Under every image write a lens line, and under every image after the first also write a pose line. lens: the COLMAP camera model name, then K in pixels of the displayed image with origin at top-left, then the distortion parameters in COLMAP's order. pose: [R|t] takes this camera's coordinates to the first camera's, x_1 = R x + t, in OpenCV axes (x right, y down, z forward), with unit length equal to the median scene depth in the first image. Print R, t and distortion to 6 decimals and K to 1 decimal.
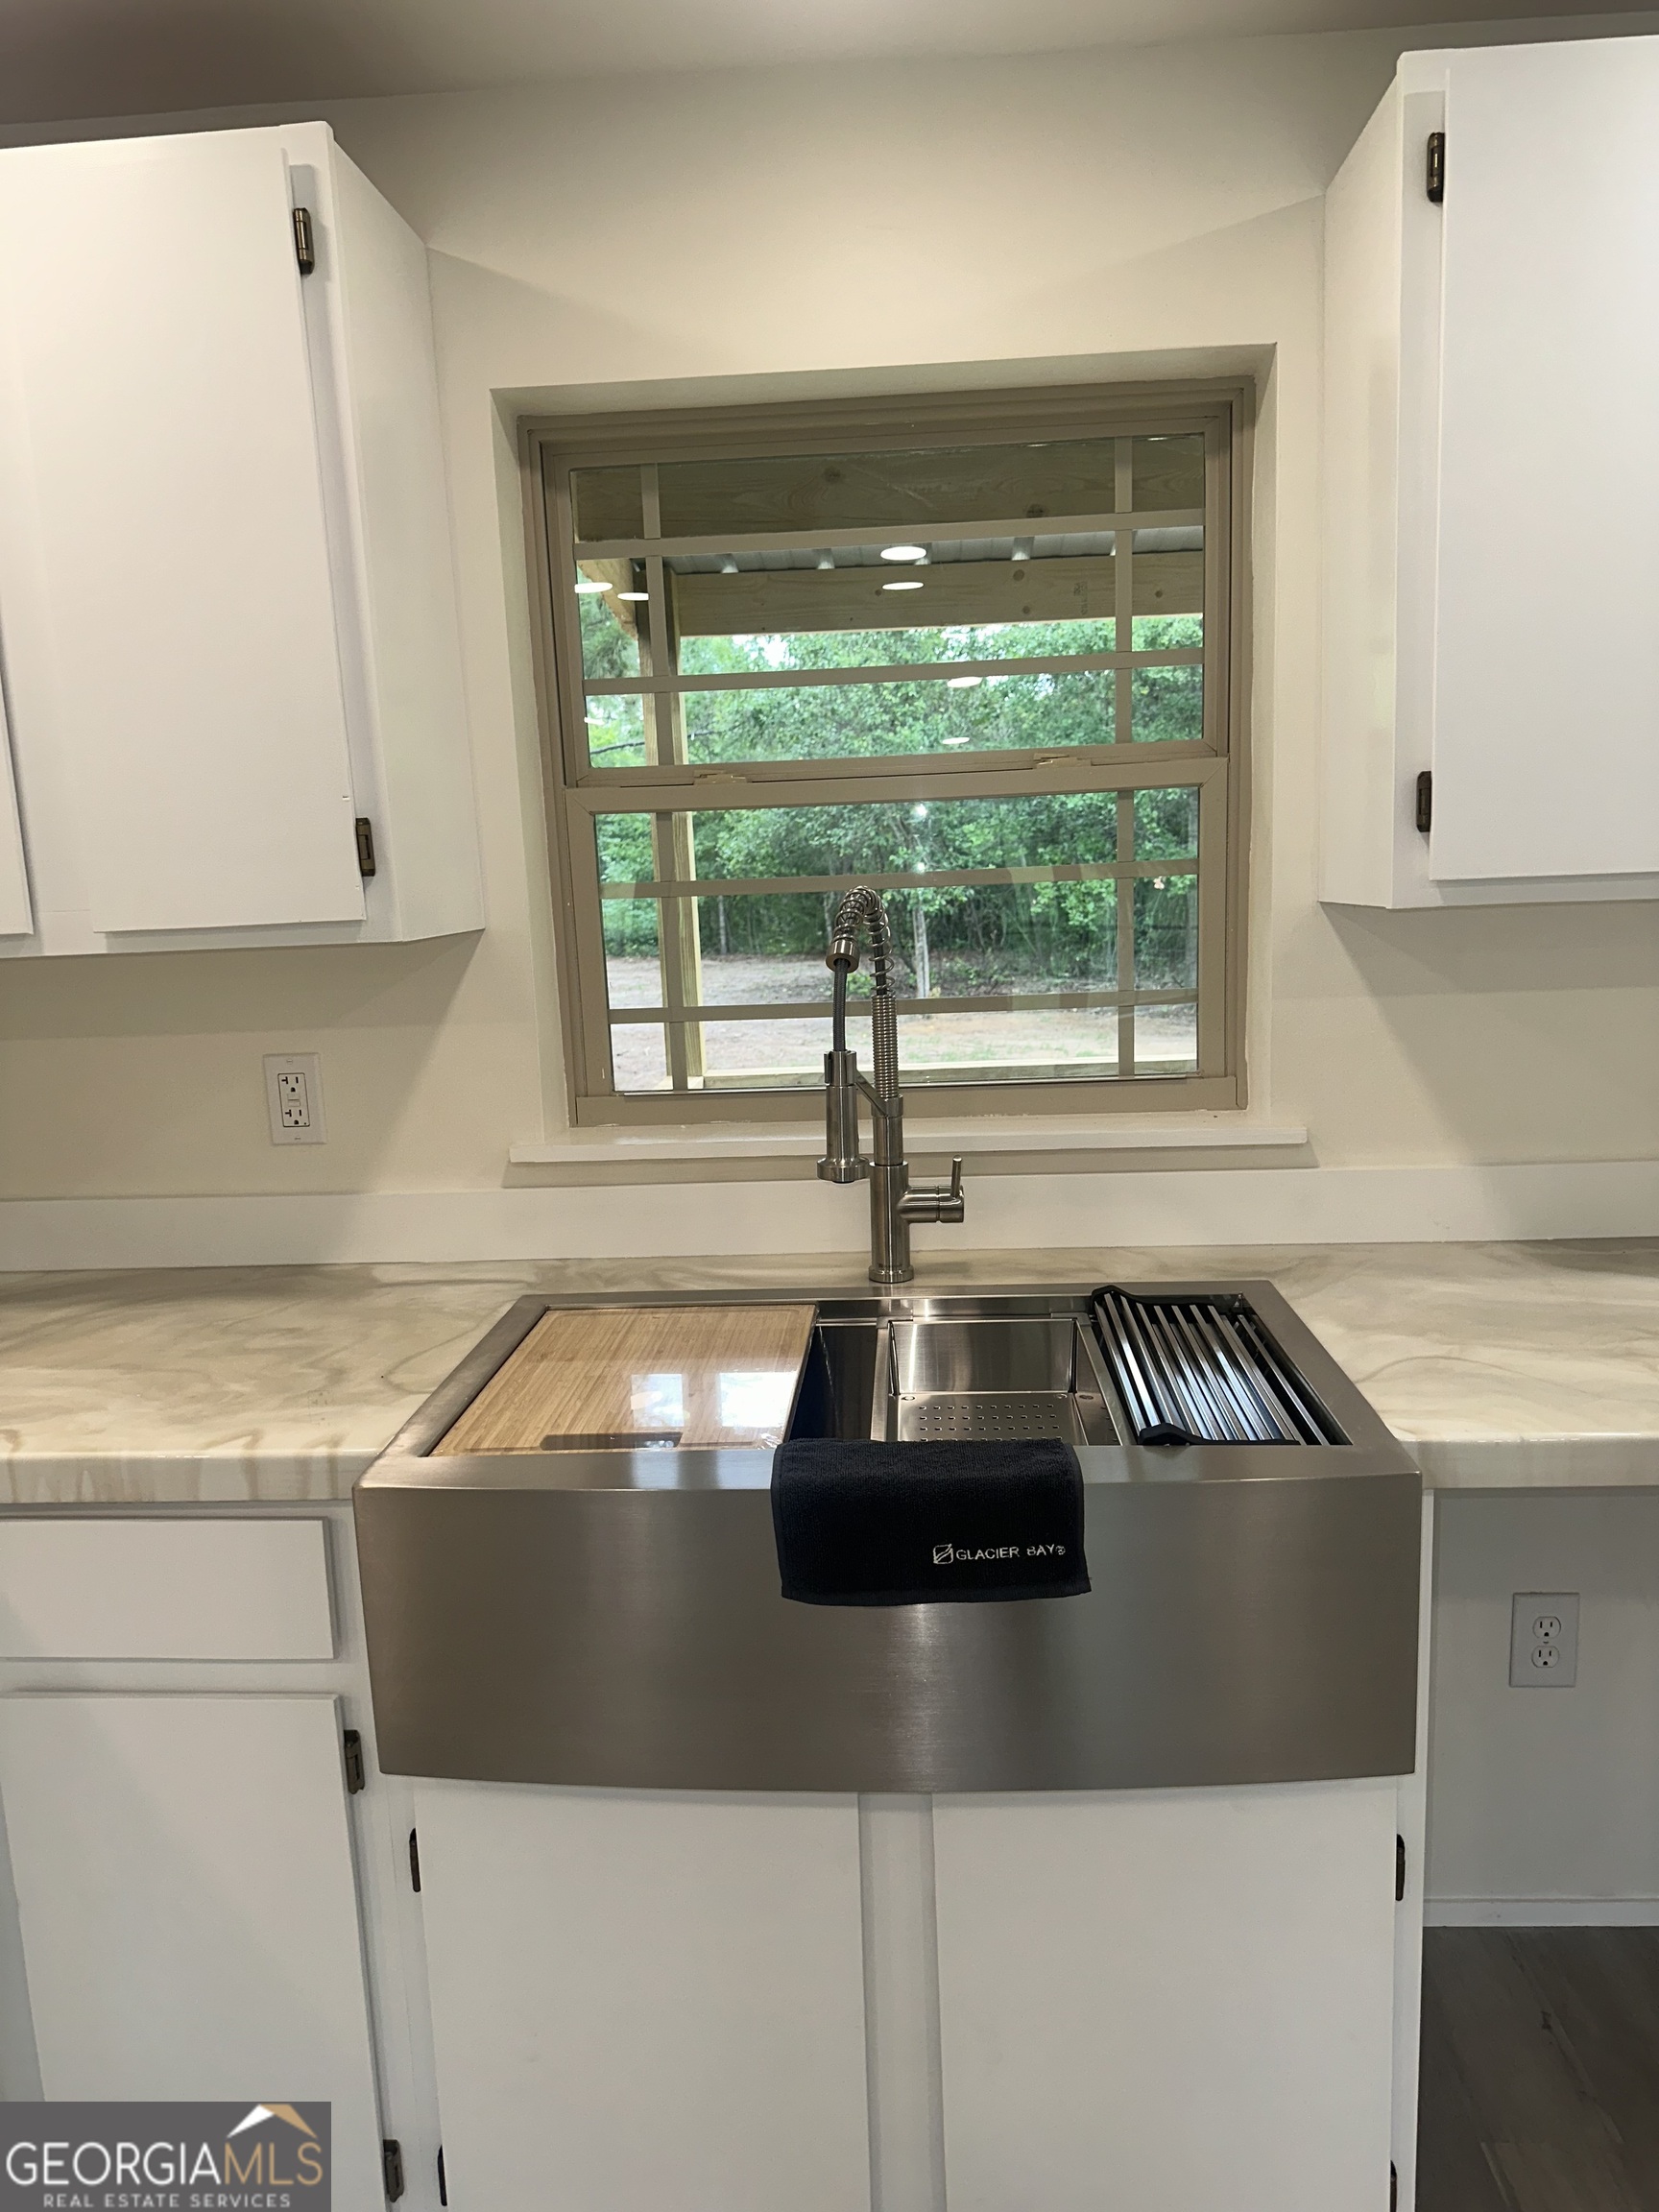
lens RADIAL K [[1543.8, 0, 829.0], [0, 1543.8, 1103.2], [0, 0, 1]] dist [0.010034, -0.027680]
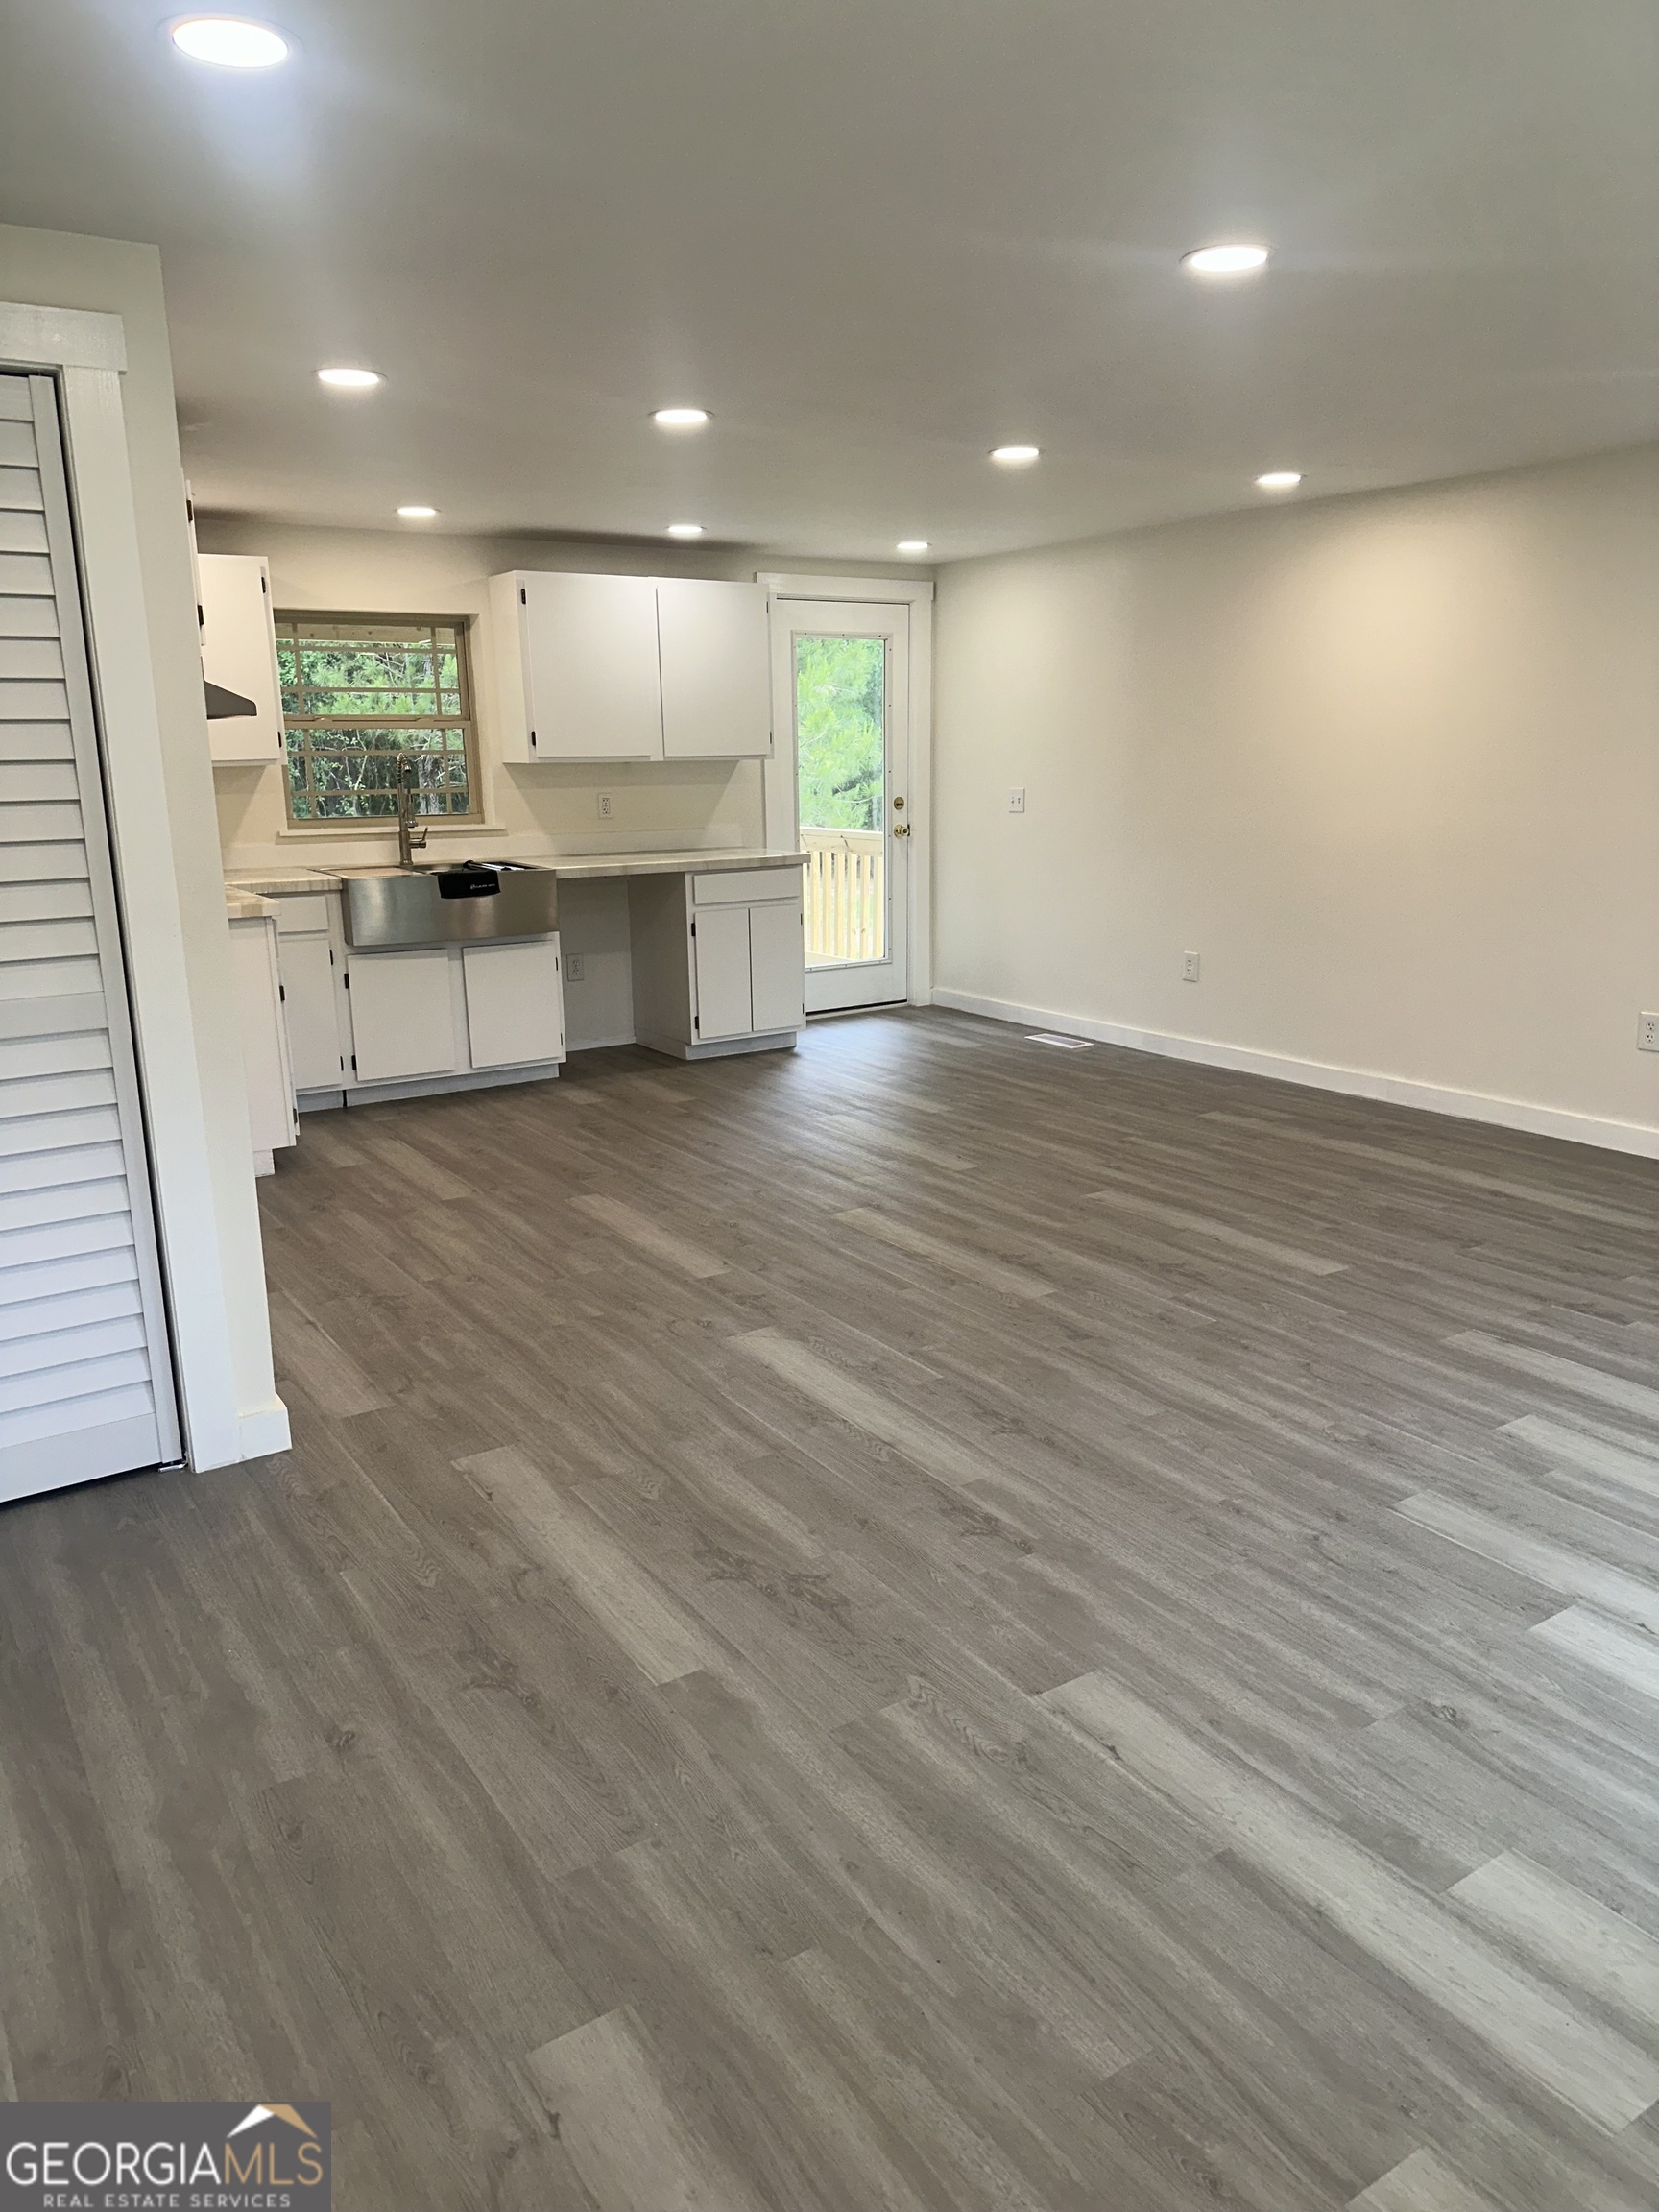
lens RADIAL K [[1543.8, 0, 876.6], [0, 1543.8, 1128.4], [0, 0, 1]] dist [0.010034, -0.027680]
pose [[0.780282, -0.119380, 0.613928, -1.438148], [0.075303, 0.992405, 0.097267, 0.469120], [-0.620878, -0.029665, 0.783346, -2.626775]]
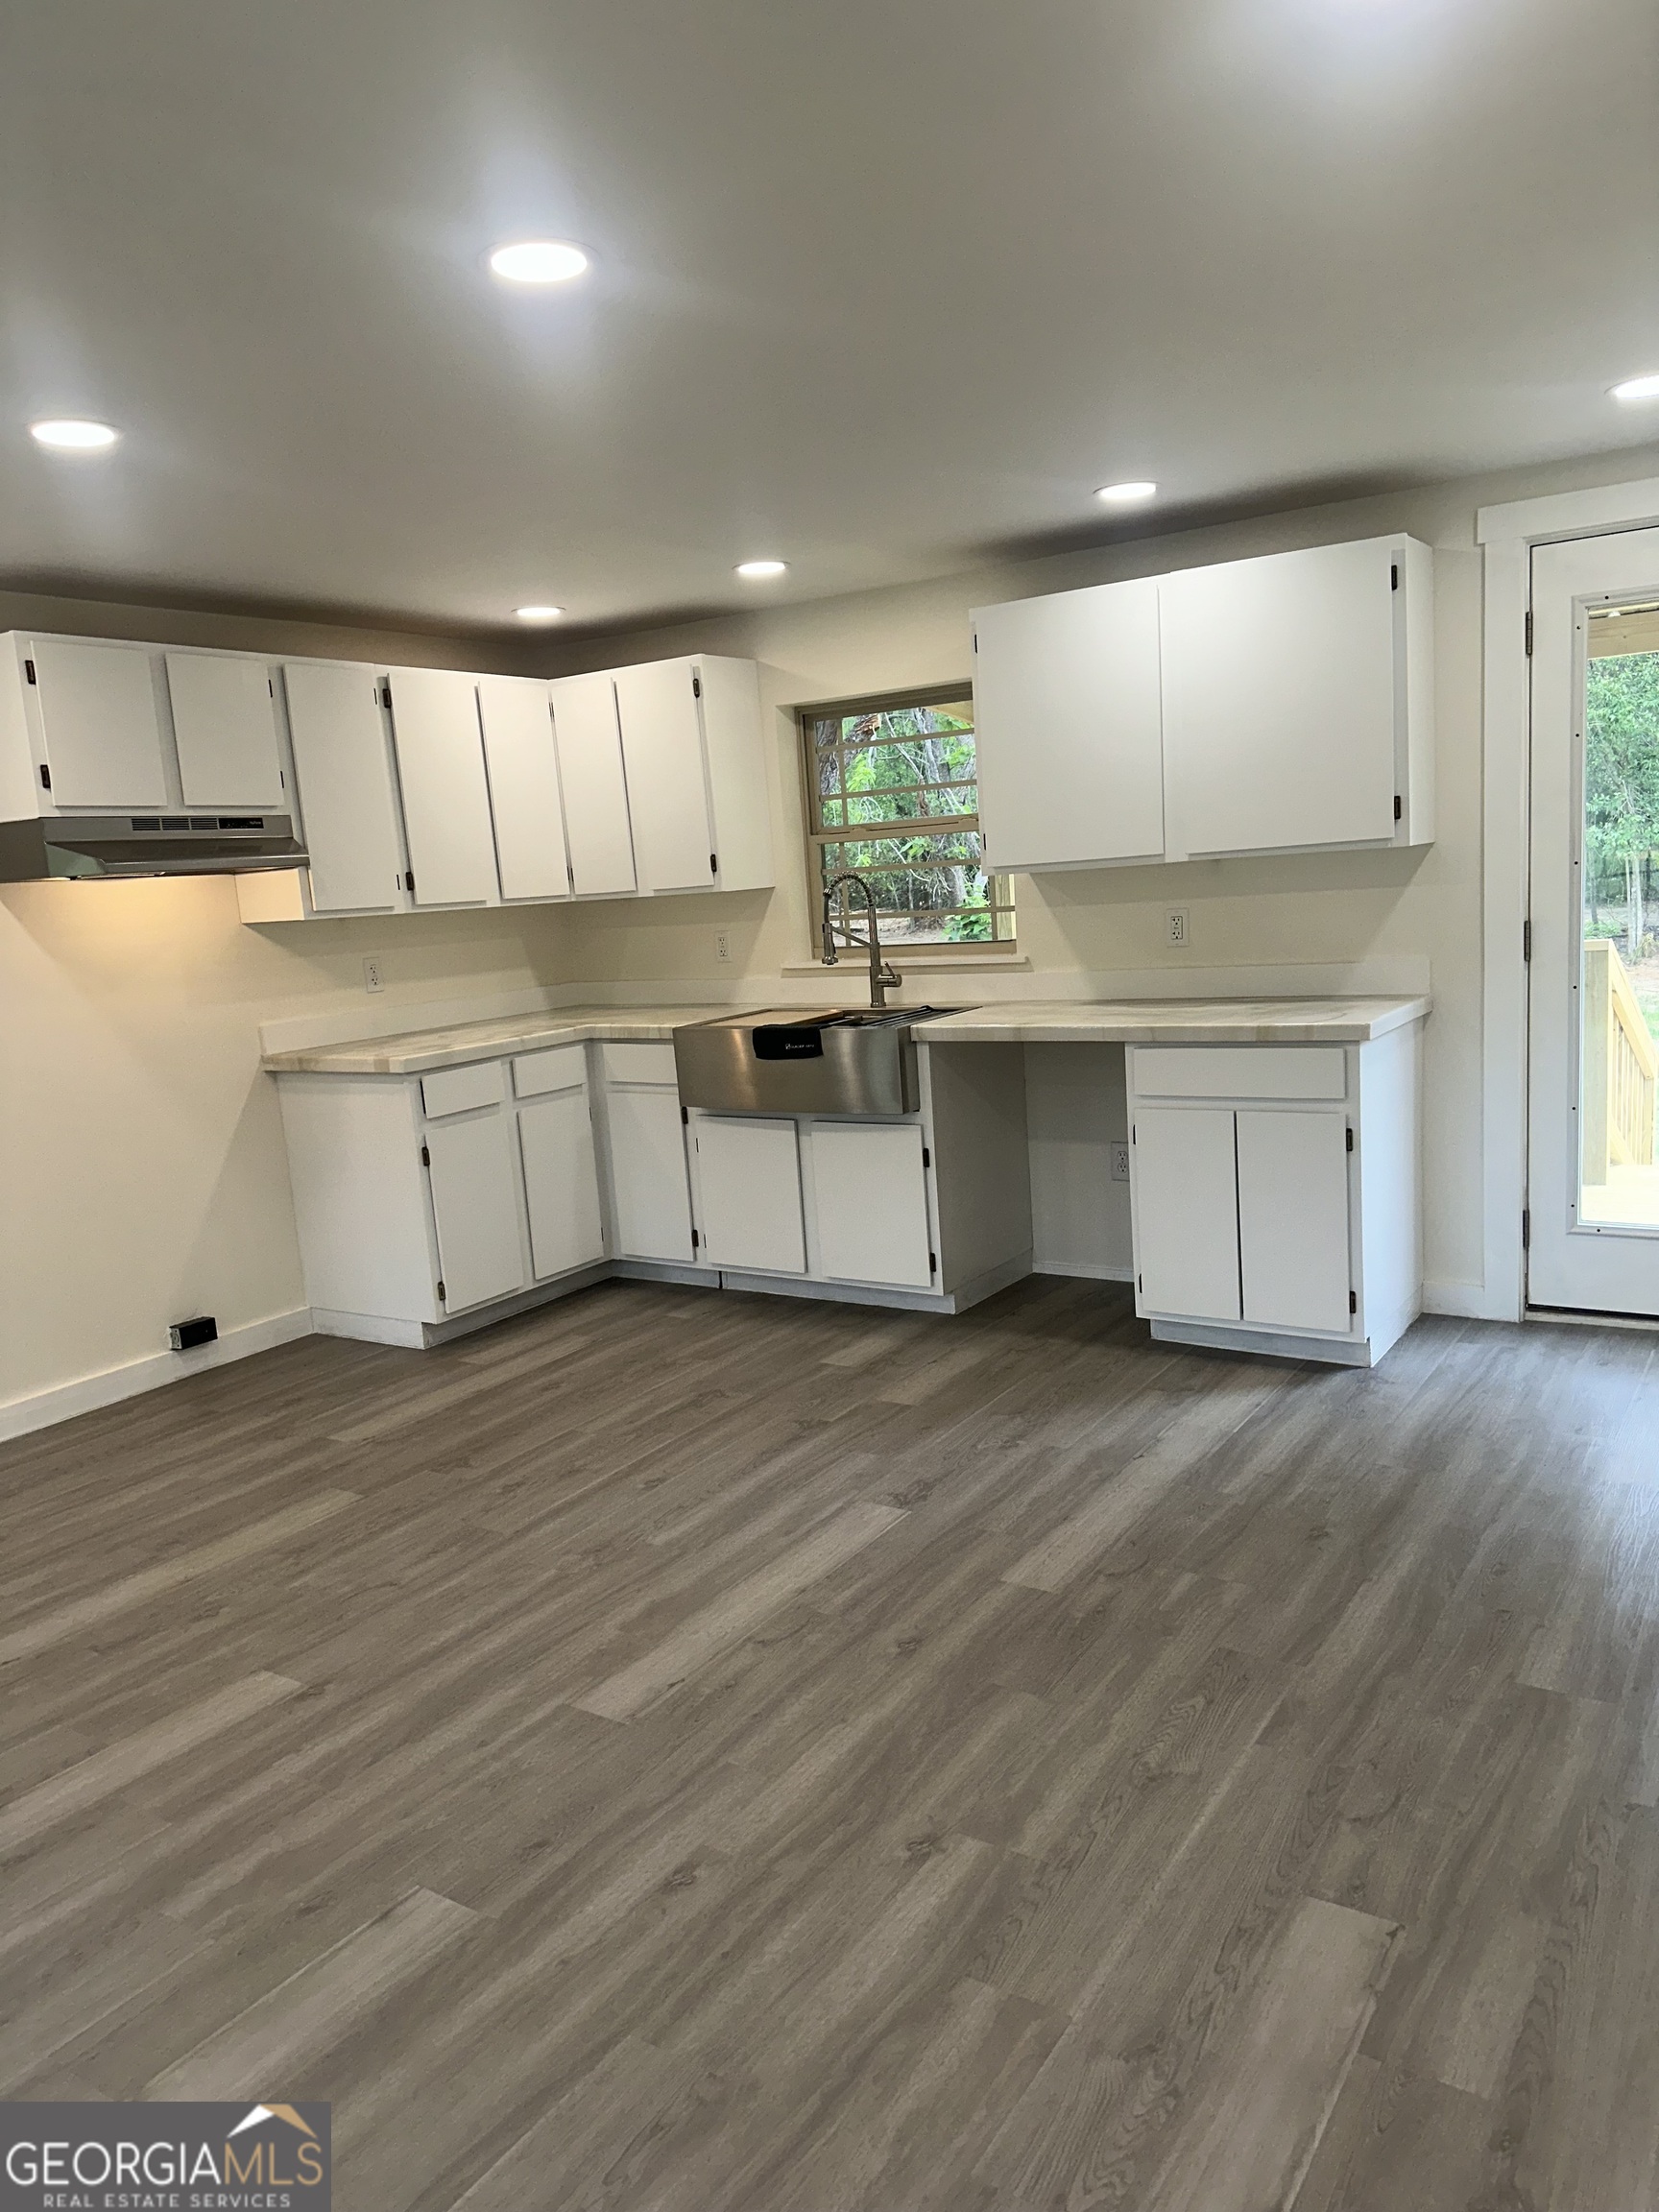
lens RADIAL K [[1543.8, 0, 845.5], [0, 1543.8, 1123.1], [0, 0, 1]] dist [0.010034, -0.027680]
pose [[0.874287, 0.061257, -0.481529, 1.417271], [-0.040394, 0.997746, 0.053586, 0.182259], [0.483726, -0.027399, 0.874790, -1.602232]]
